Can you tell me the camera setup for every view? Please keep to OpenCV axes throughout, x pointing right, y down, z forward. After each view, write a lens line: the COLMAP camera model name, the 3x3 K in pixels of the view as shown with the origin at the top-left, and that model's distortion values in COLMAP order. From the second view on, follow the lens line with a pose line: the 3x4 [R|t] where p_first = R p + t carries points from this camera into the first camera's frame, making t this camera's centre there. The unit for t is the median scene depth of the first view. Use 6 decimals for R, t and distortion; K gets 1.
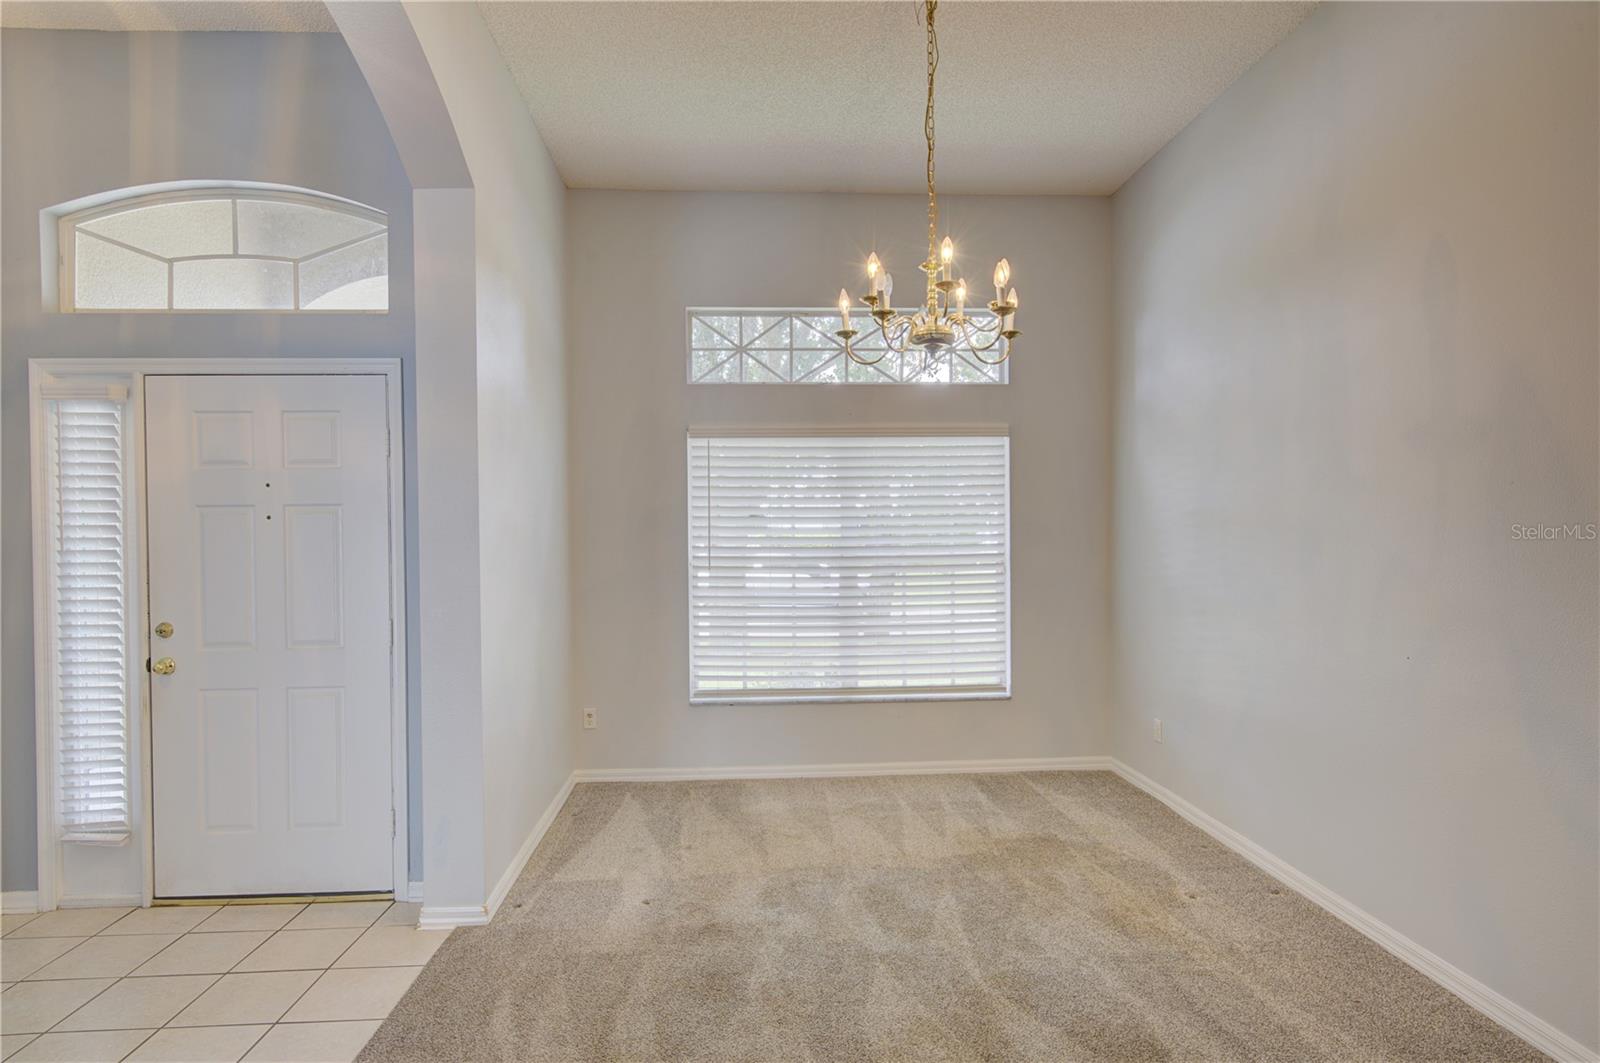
lens RADIAL K [[913.3, 0, 800.0], [0, 913.3, 531.5], [0, 0, 1]] dist [0.022302, -0.020496]
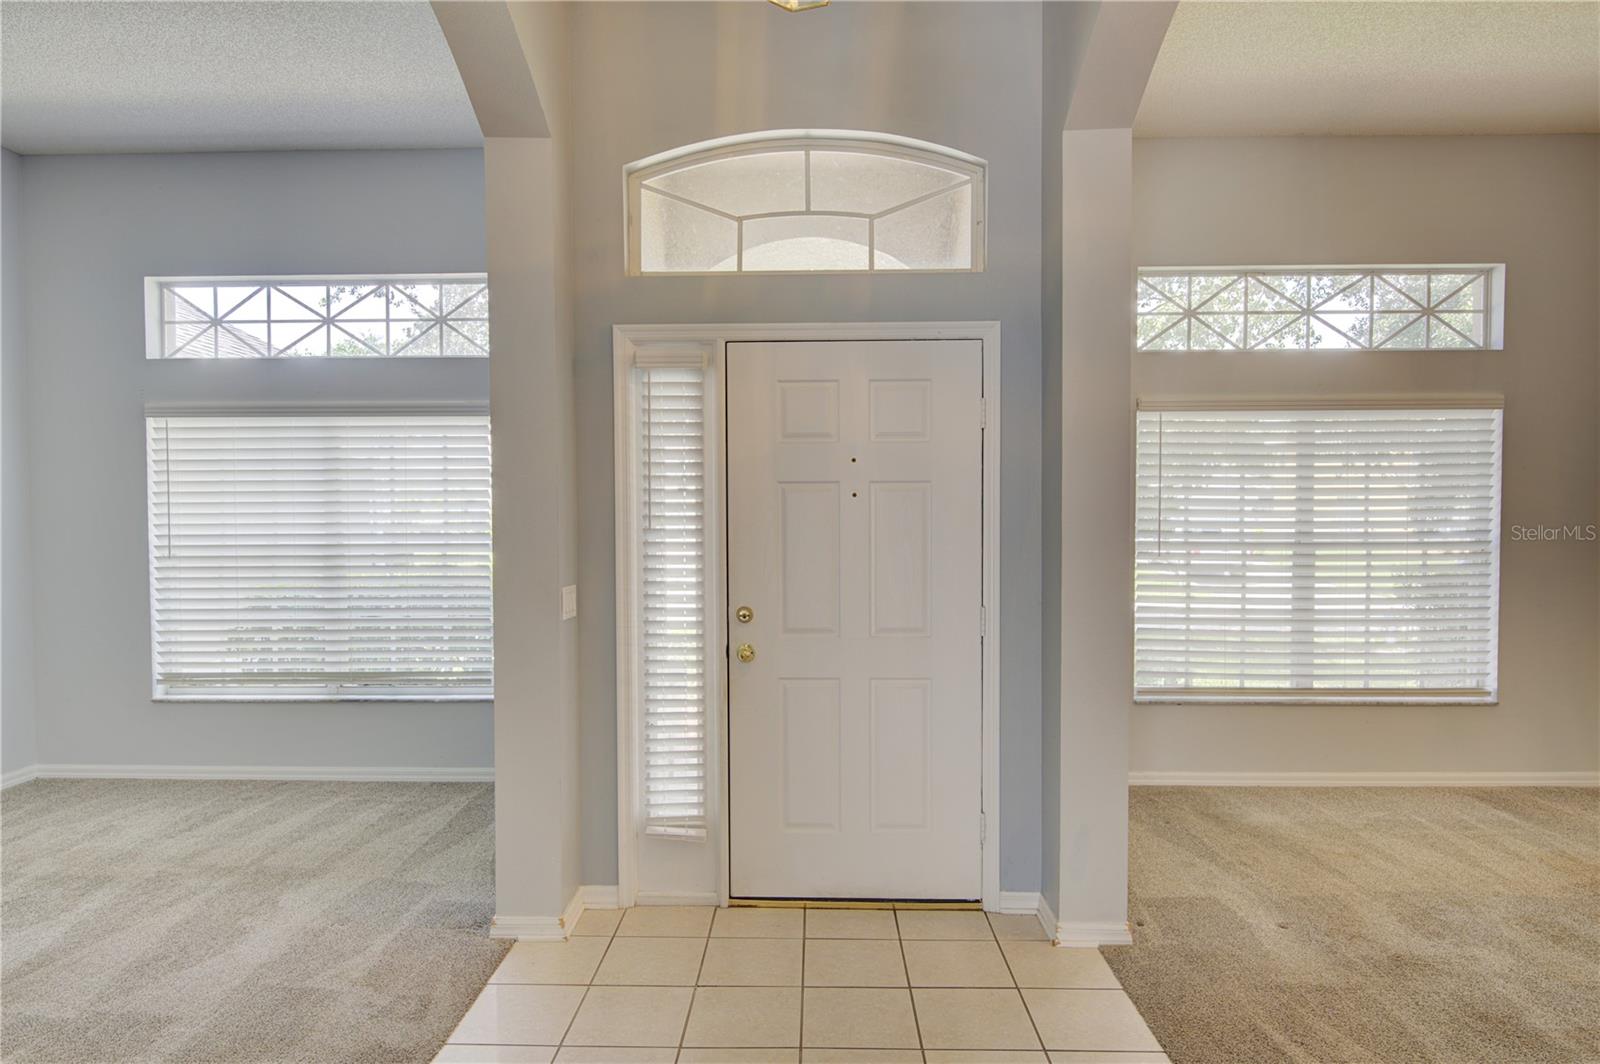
lens RADIAL K [[956.1, 0, 800.0], [0, 956.1, 532.0], [0, 0, 1]] dist [0.003550, -0.003785]
pose [[0.996649, 0.009368, -0.081257, -0.544979], [-0.007855, 0.999790, 0.018917, 0.004065], [0.081417, -0.018215, 0.996514, 0.032370]]
